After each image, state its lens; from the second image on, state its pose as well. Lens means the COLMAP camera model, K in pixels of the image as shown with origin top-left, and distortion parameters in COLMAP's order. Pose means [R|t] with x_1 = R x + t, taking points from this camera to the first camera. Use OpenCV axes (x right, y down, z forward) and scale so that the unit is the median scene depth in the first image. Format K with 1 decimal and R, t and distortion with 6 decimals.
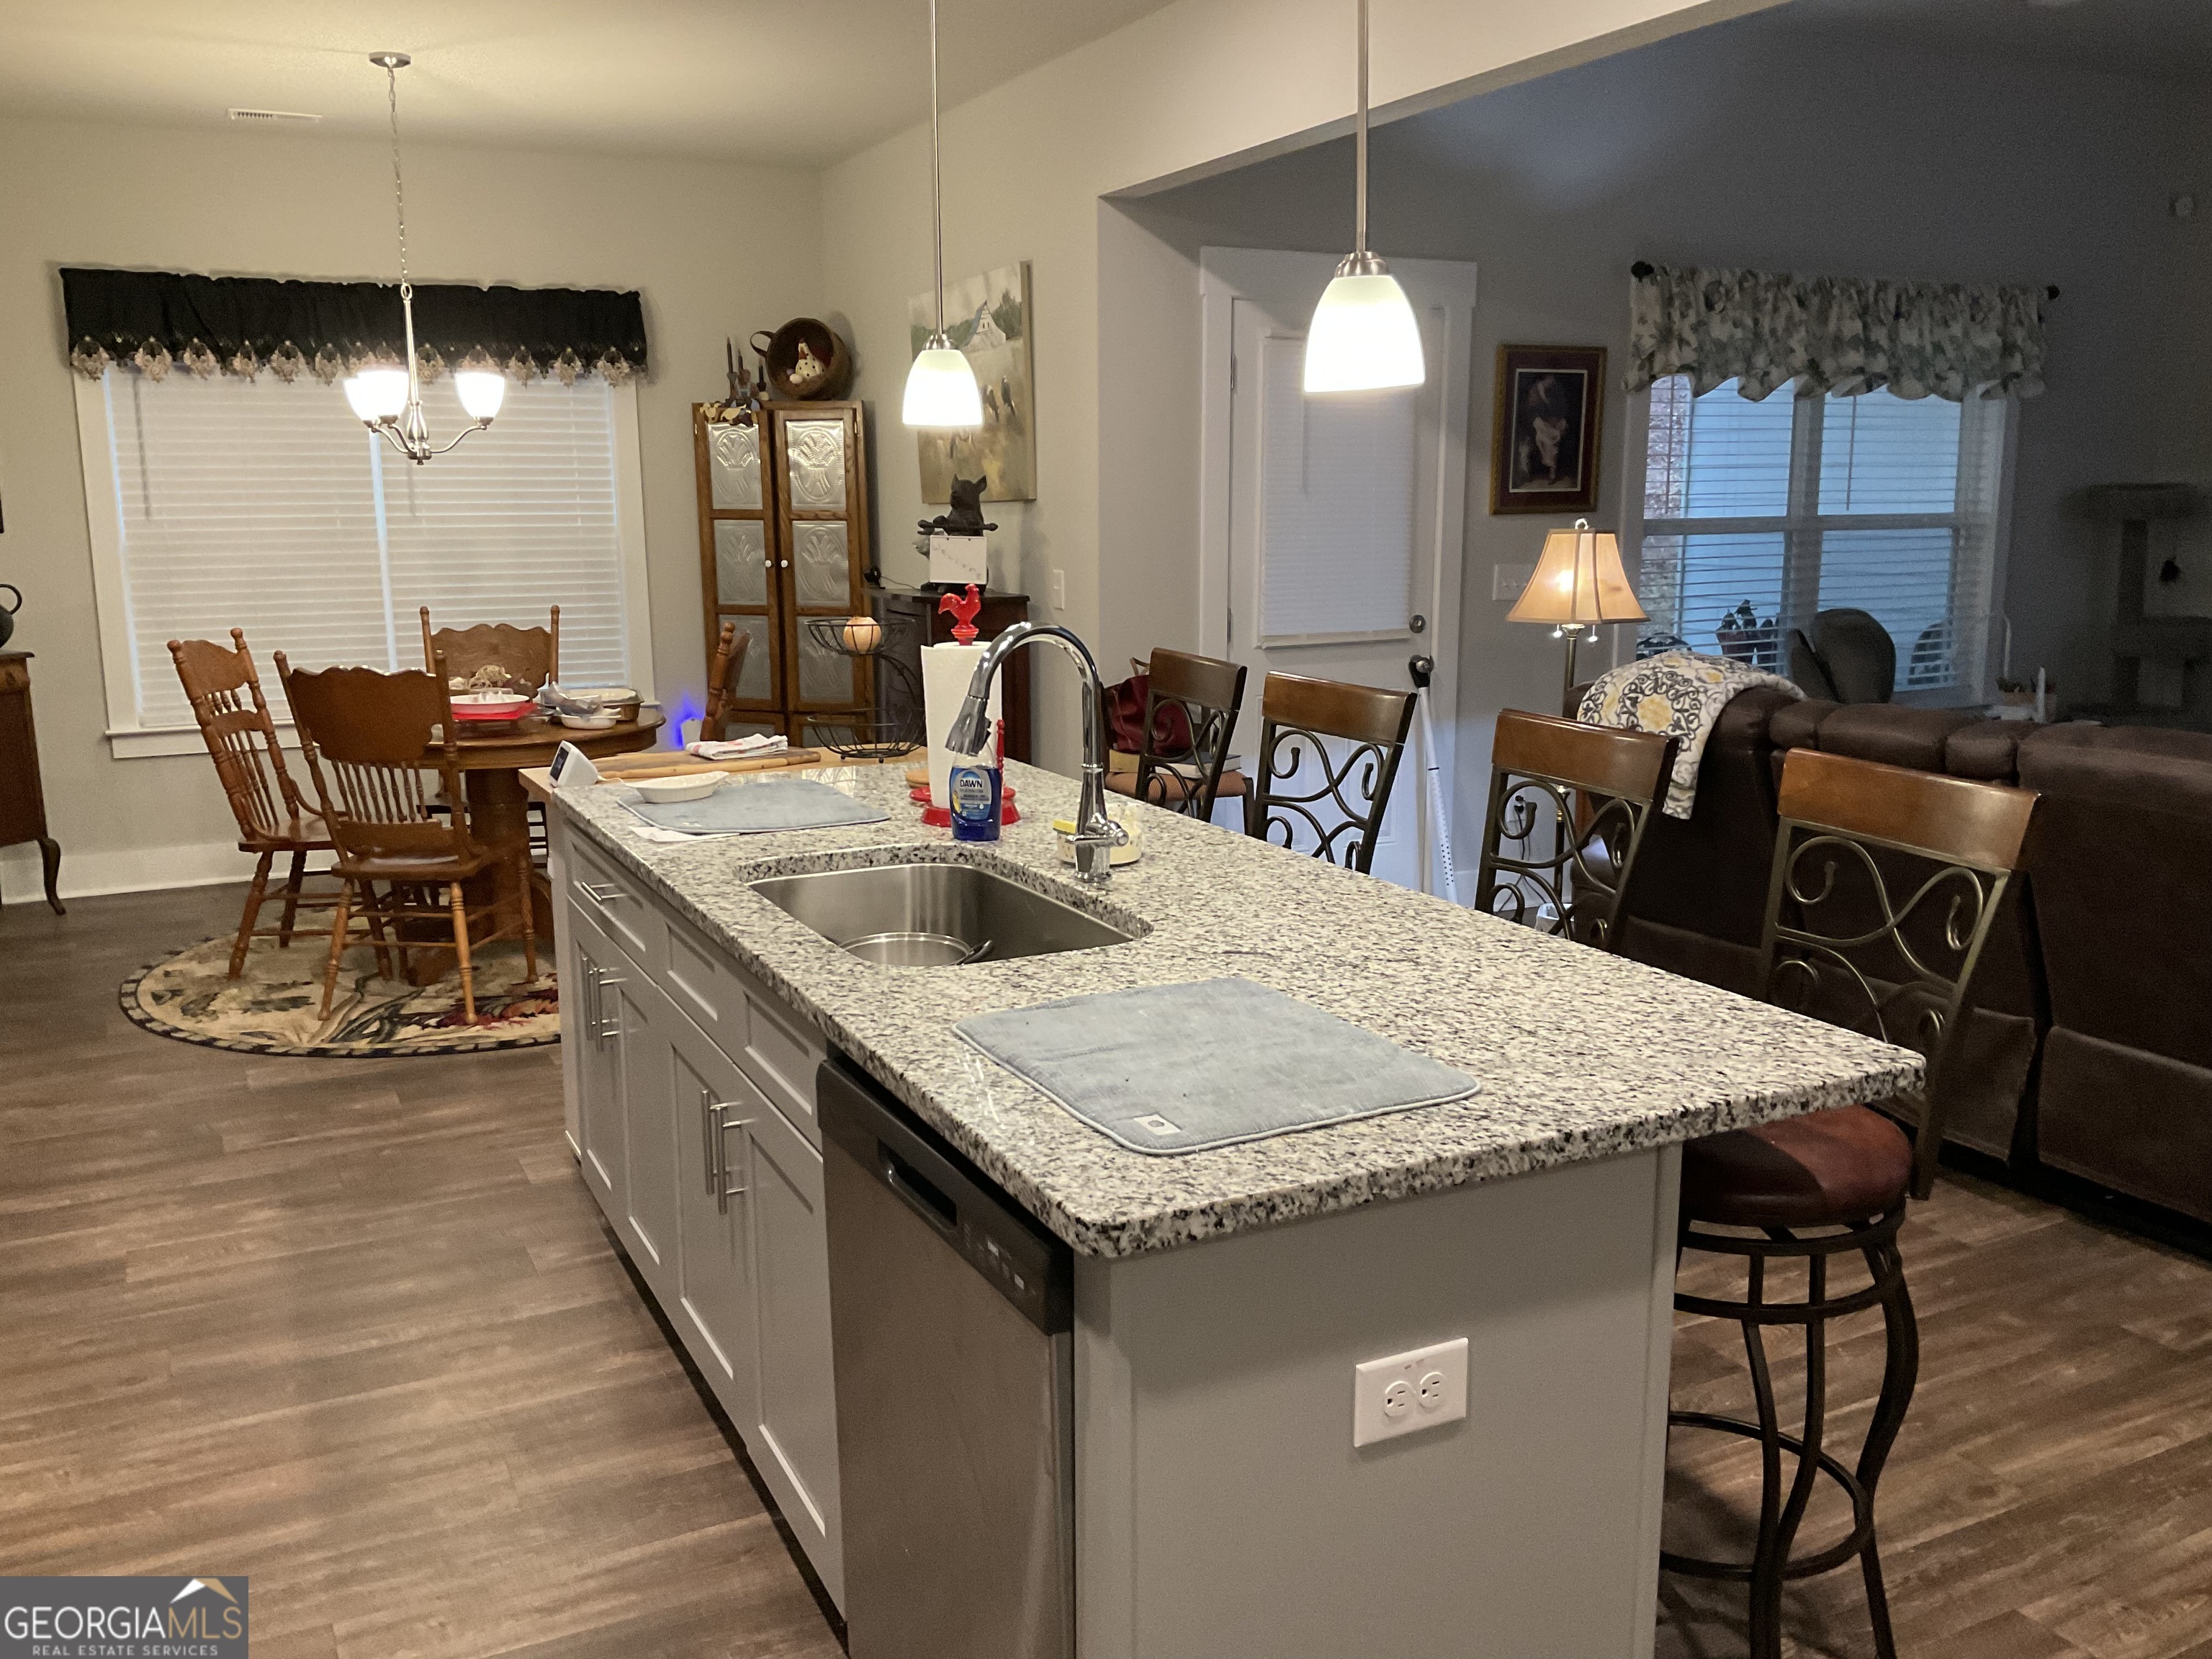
lens RADIAL K [[1838.4, 0, 1106.0], [0, 1838.4, 829.5], [0, 0, 1]] dist [0.105148, -0.217940]
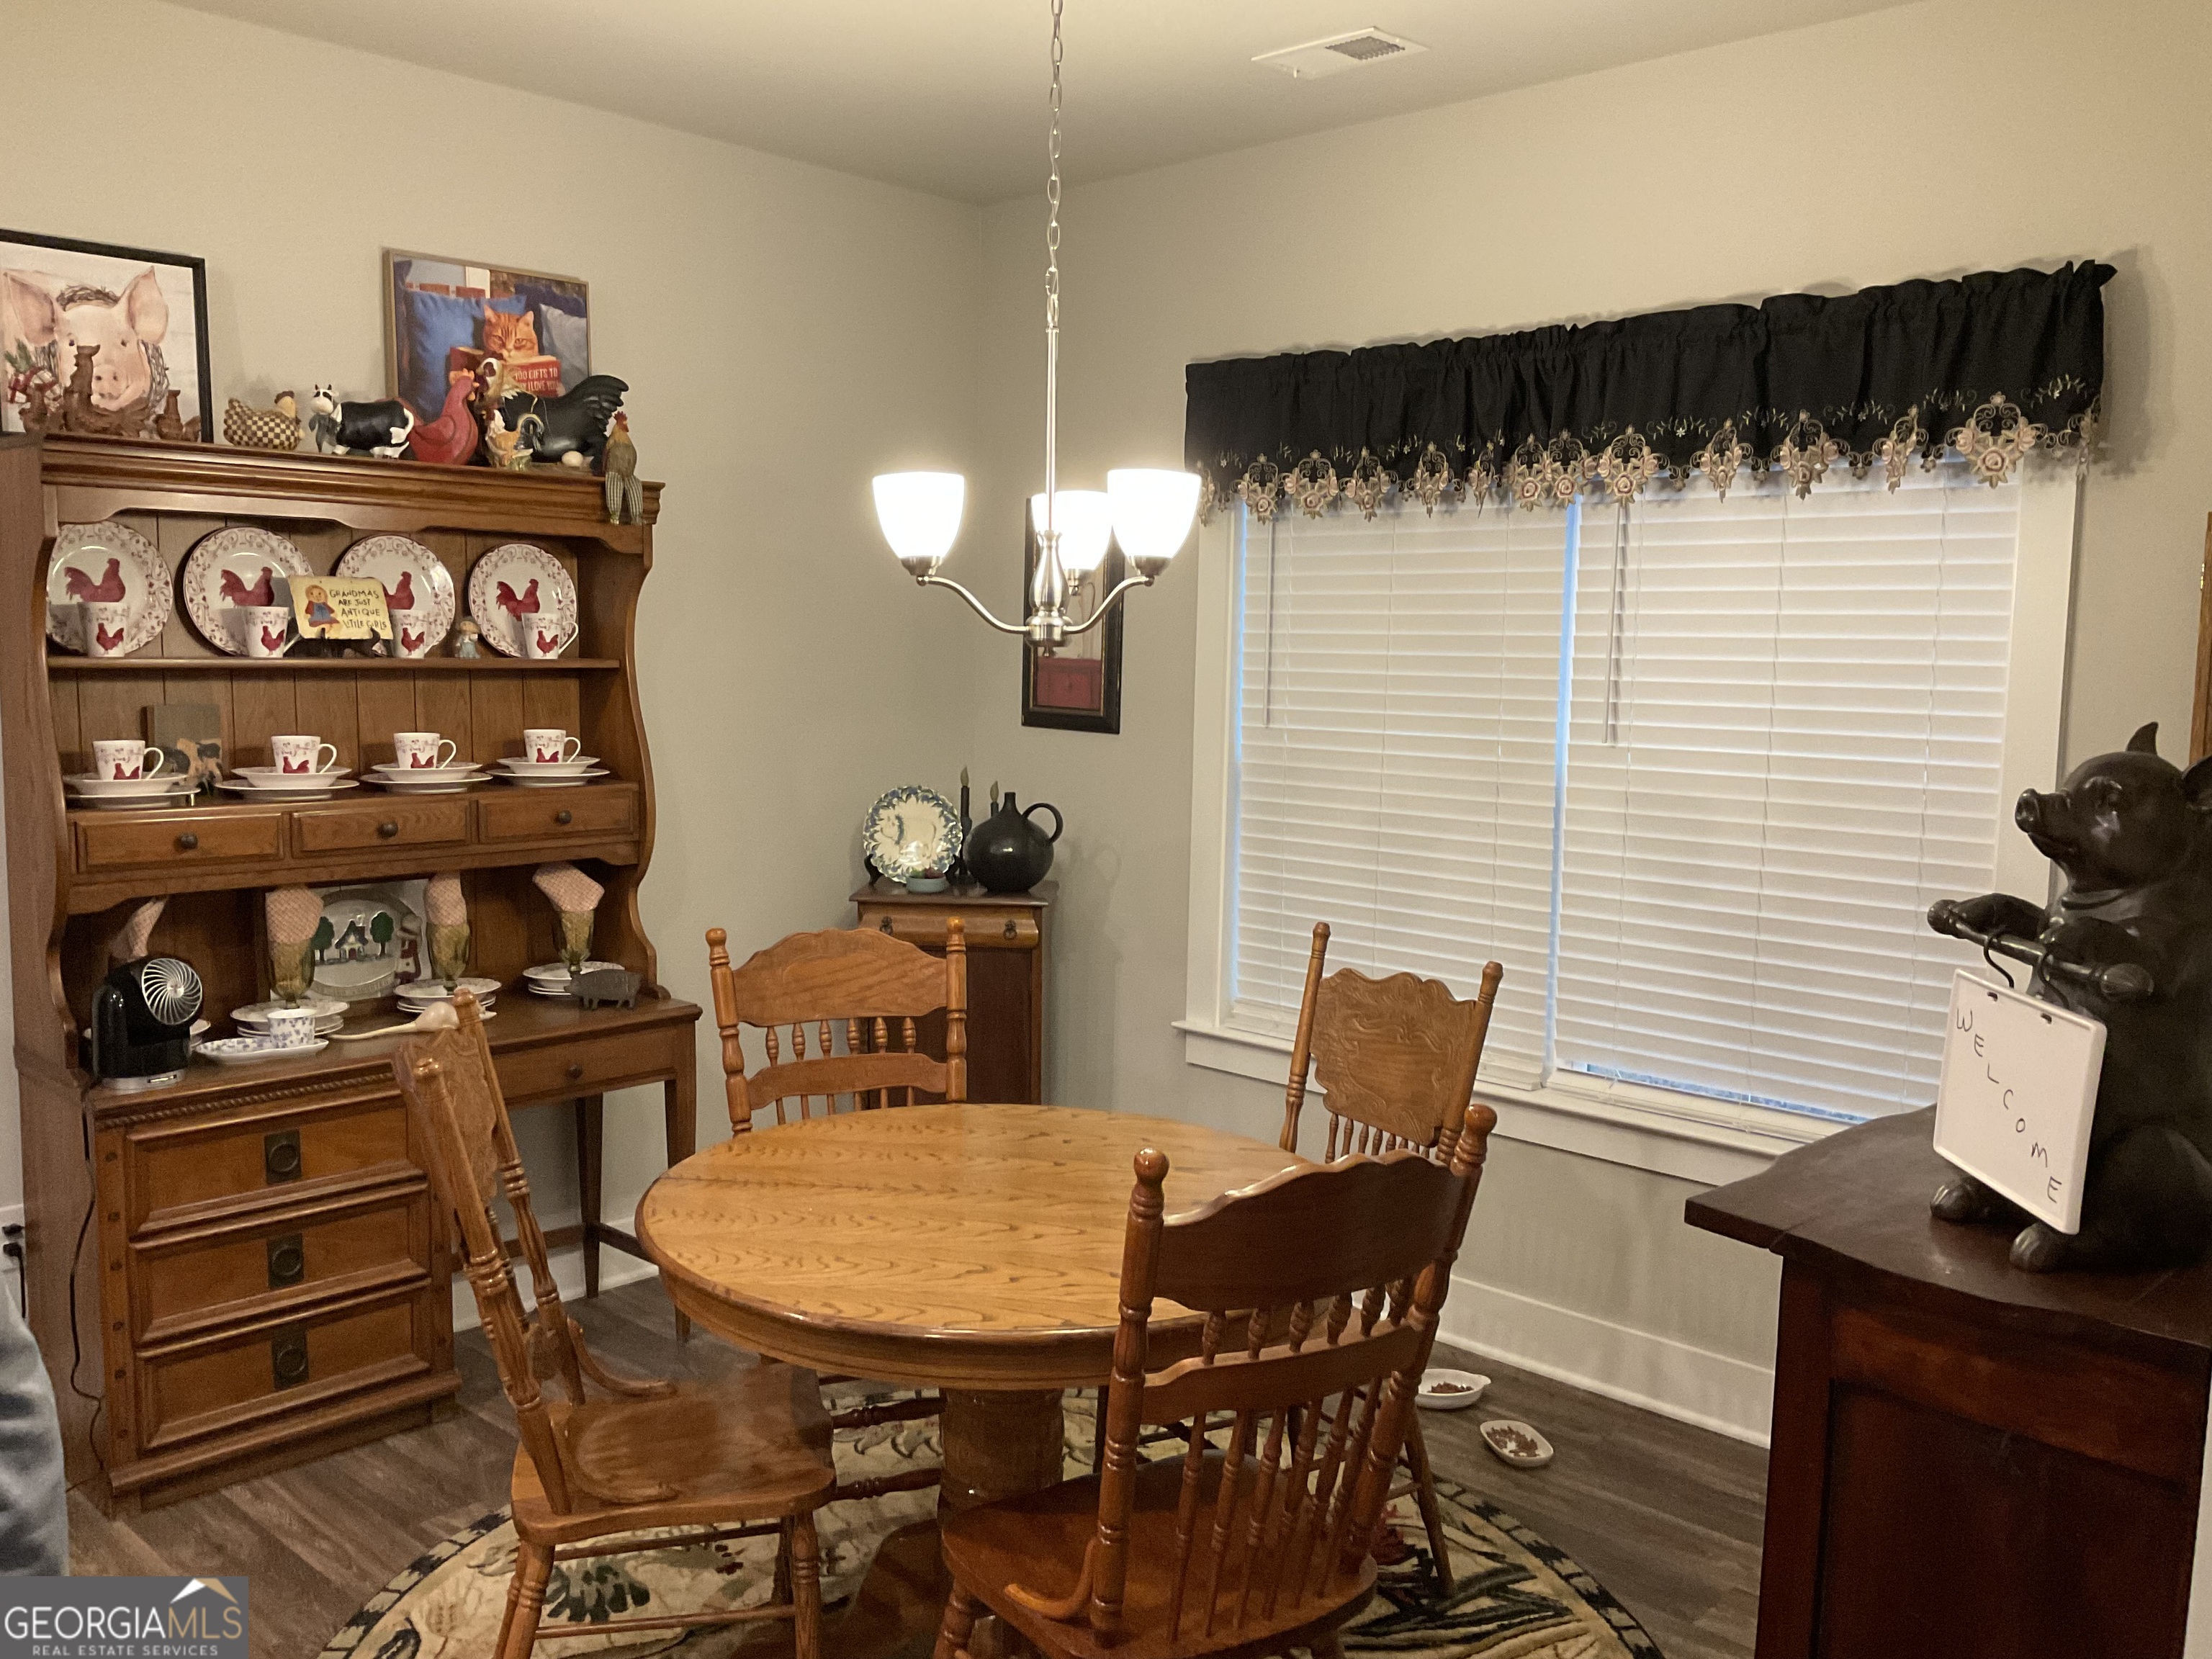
lens RADIAL K [[1818.6, 0, 1114.3], [0, 1818.6, 826.9], [0, 0, 1]] dist [0.108731, -0.208643]
pose [[0.348061, 0.108604, -0.931160, 0.088510], [-0.193867, 0.980135, 0.041850, -0.159788], [0.917207, 0.165955, 0.362201, 0.772379]]
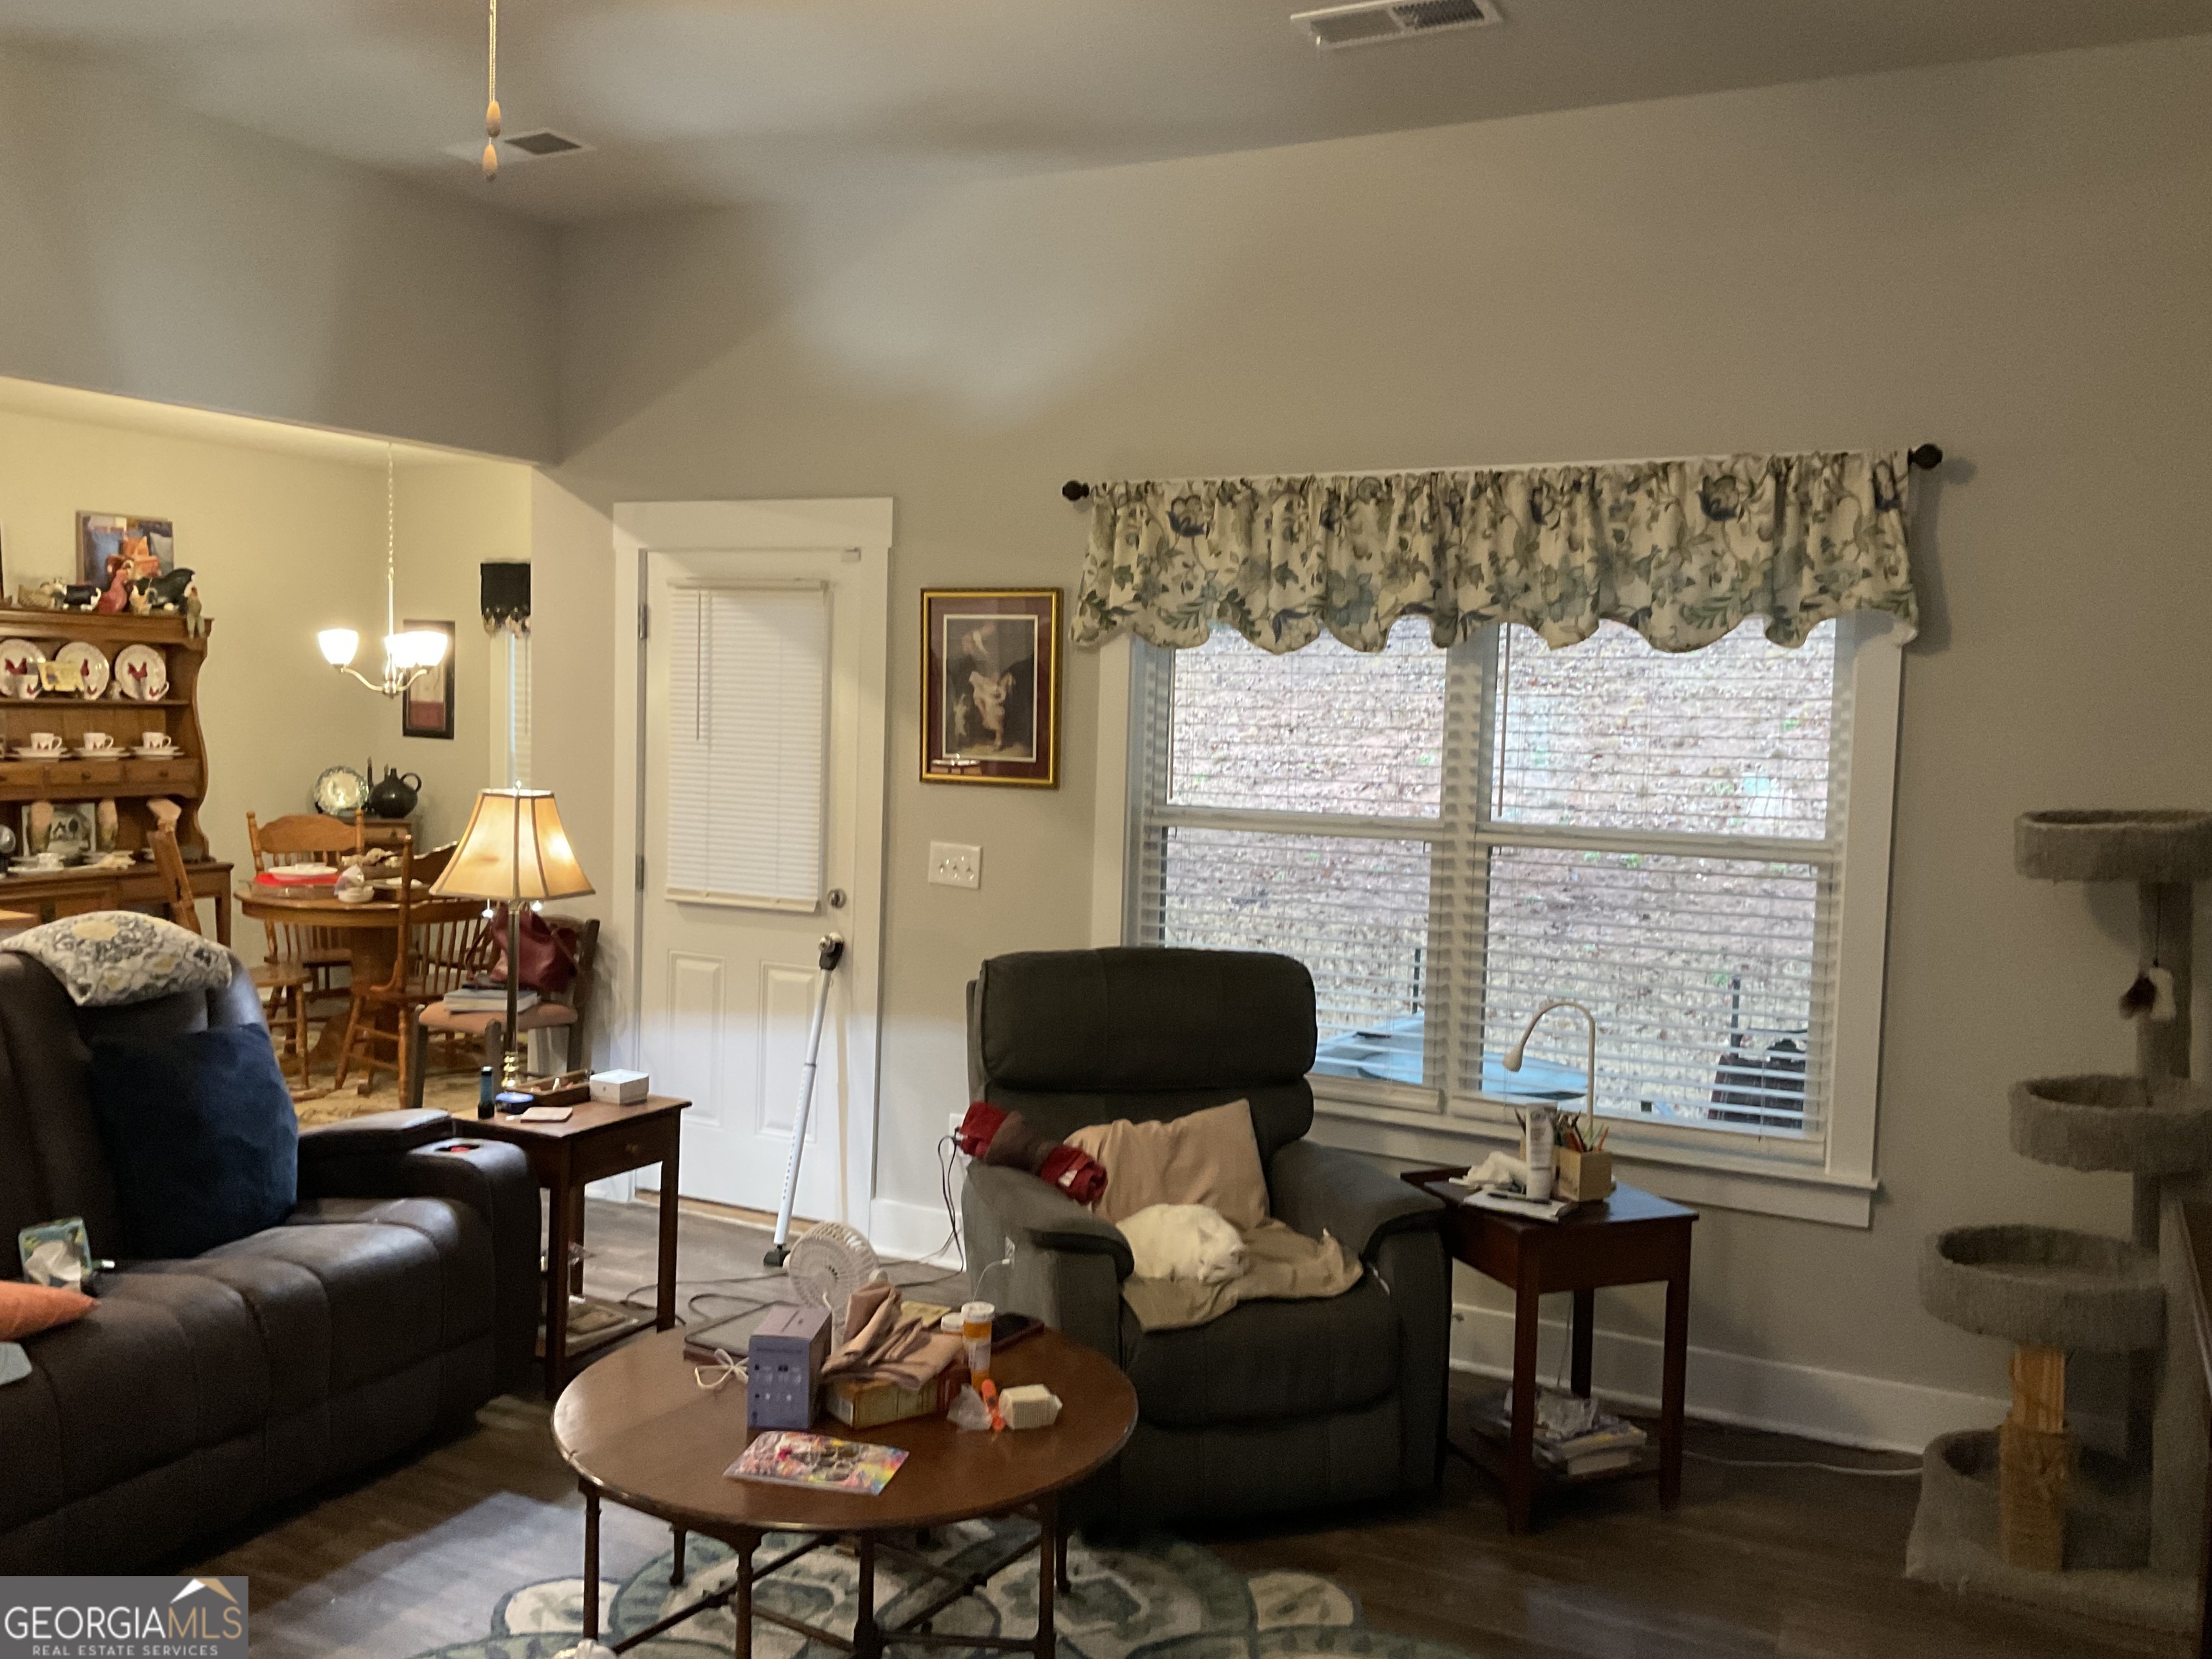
lens RADIAL K [[1838.4, 0, 1106.0], [0, 1838.4, 829.5], [0, 0, 1]] dist [0.105148, -0.217940]
pose [[0.588351, 0.076376, -0.804991, 0.941120], [-0.179042, 0.983123, -0.037581, -0.132219], [0.788535, 0.166238, 0.592096, 0.570286]]
